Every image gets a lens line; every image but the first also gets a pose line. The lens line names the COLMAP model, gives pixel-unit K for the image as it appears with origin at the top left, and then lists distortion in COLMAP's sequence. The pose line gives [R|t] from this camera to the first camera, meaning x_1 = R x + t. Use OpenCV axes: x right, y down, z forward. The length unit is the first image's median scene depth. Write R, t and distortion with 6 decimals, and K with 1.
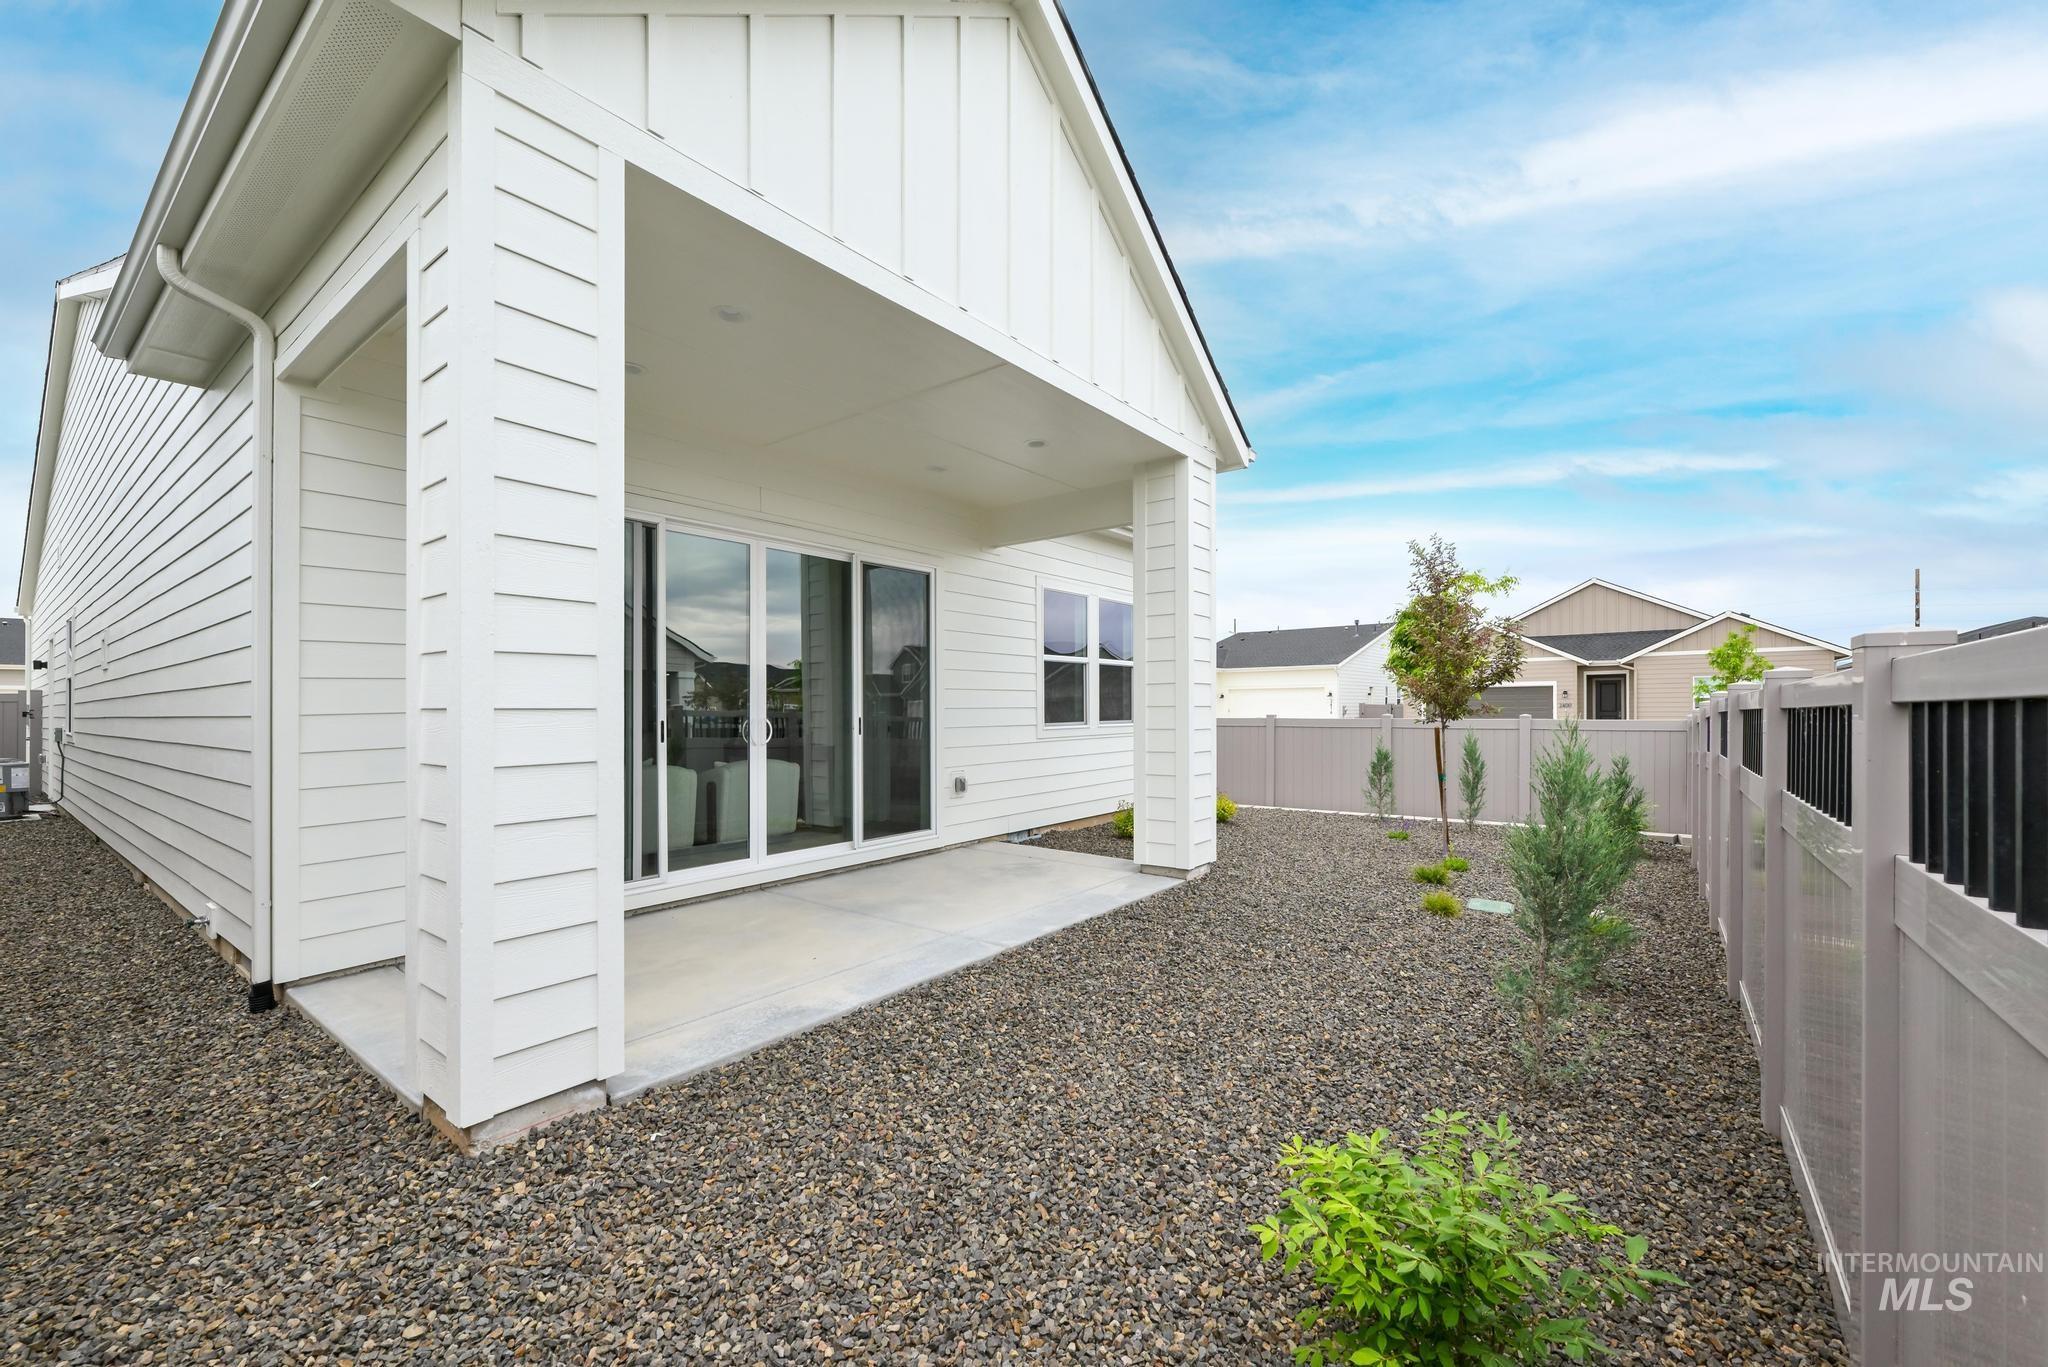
lens RADIAL K [[817.8, 0, 1023.2], [0, 817.8, 704.4], [0, 0, 1]] dist [0.002211, 0.000069]
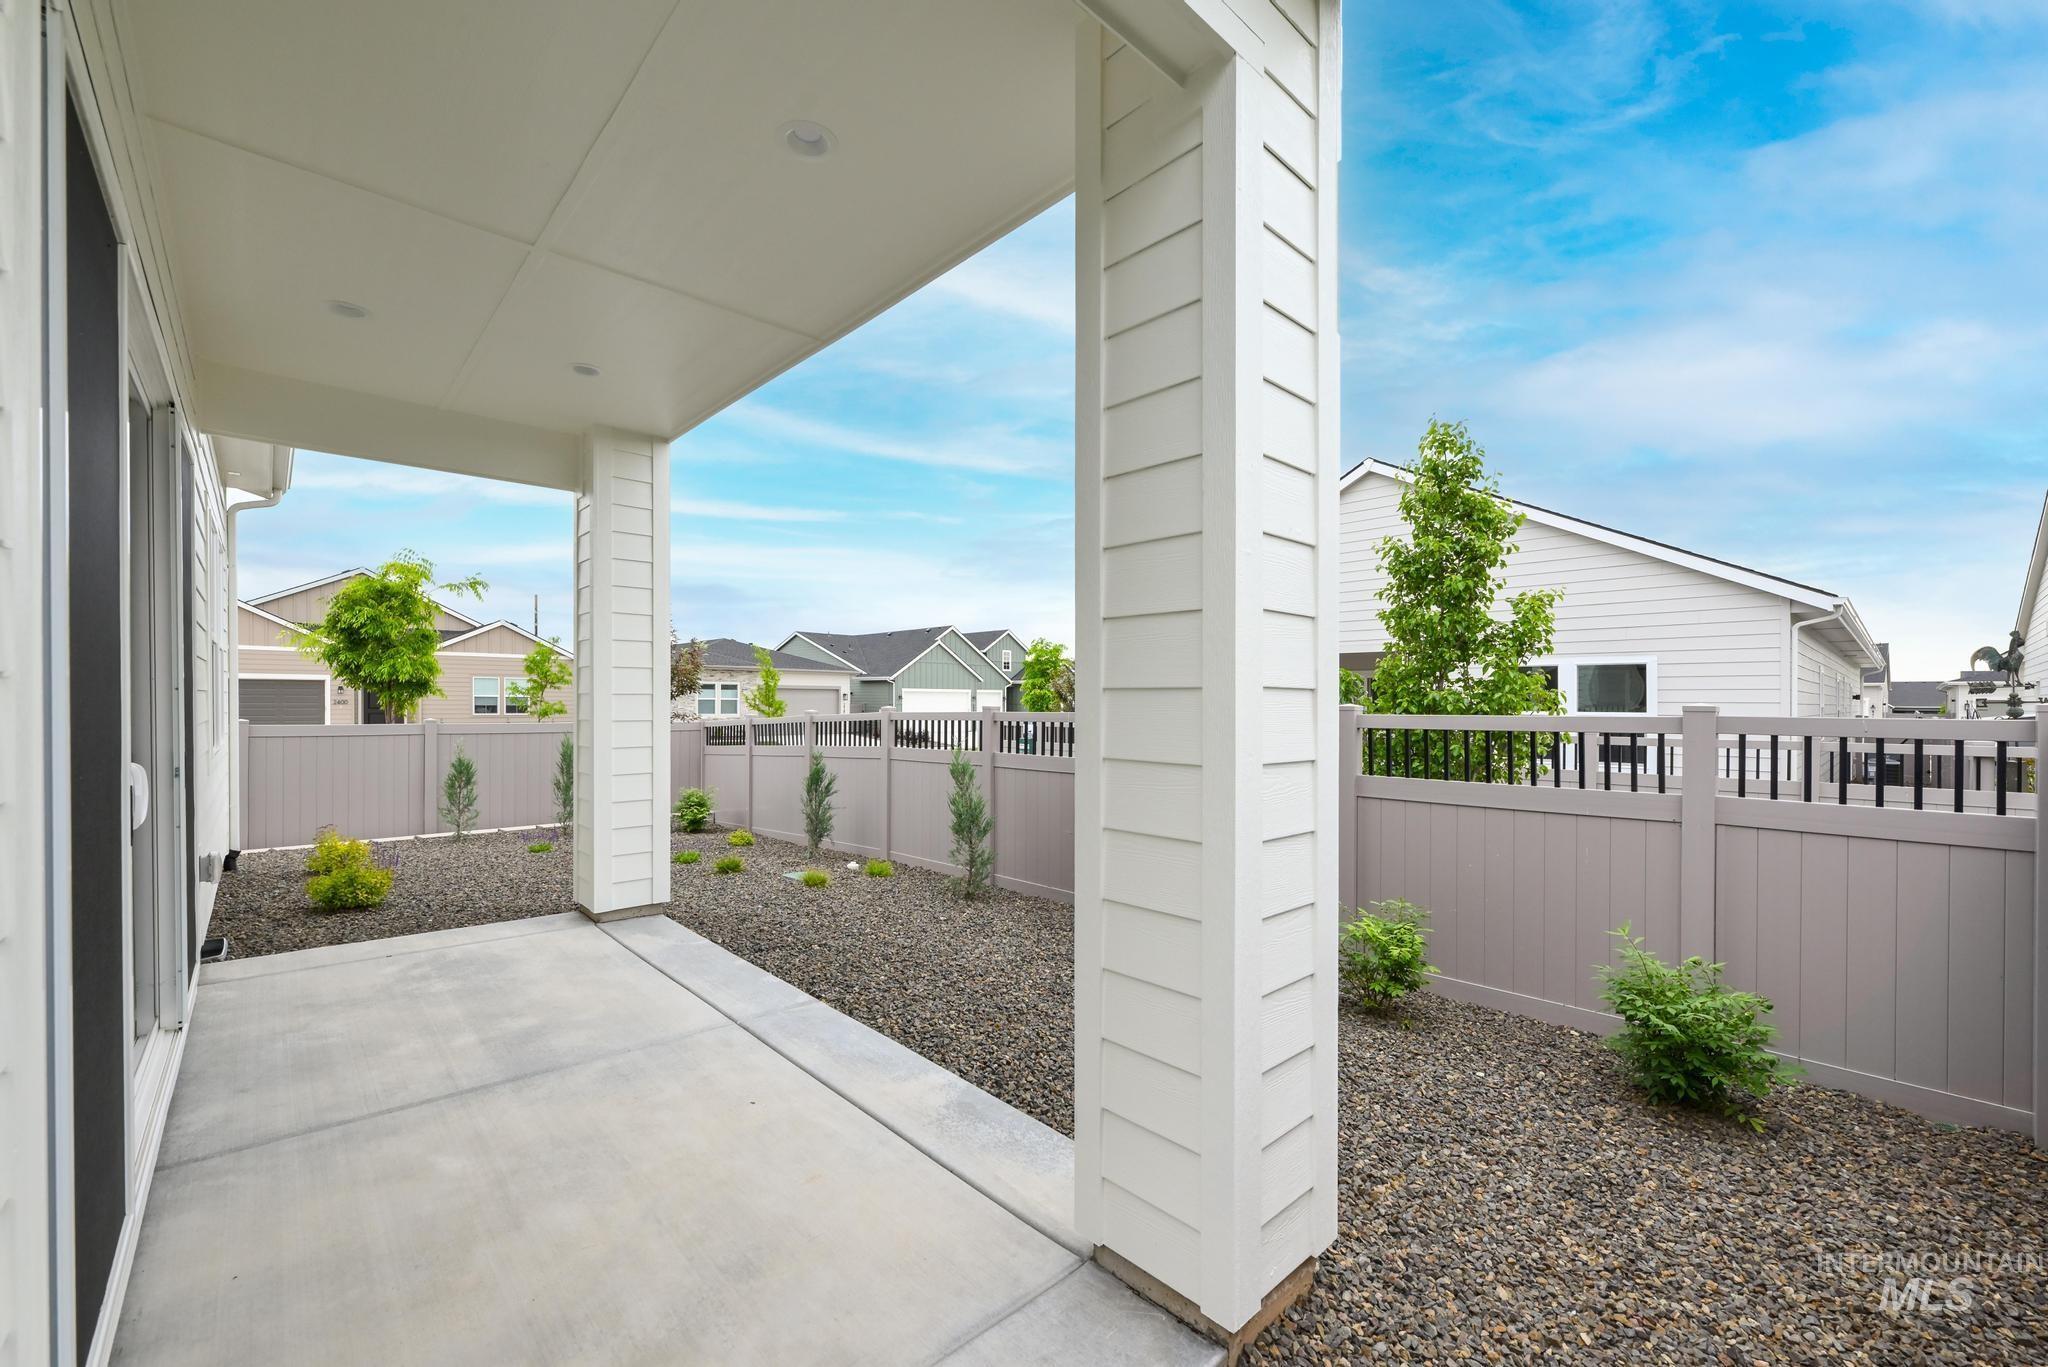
lens RADIAL K [[817.8, 0, 1030.0], [0, 817.8, 701.4], [0, 0, 1]] dist [0.002211, 0.000069]
pose [[0.164154, 0.010328, 0.986381, -0.412190], [-0.014388, 0.999864, -0.008074, -0.010569], [-0.986330, -0.012867, 0.164280, 0.305050]]
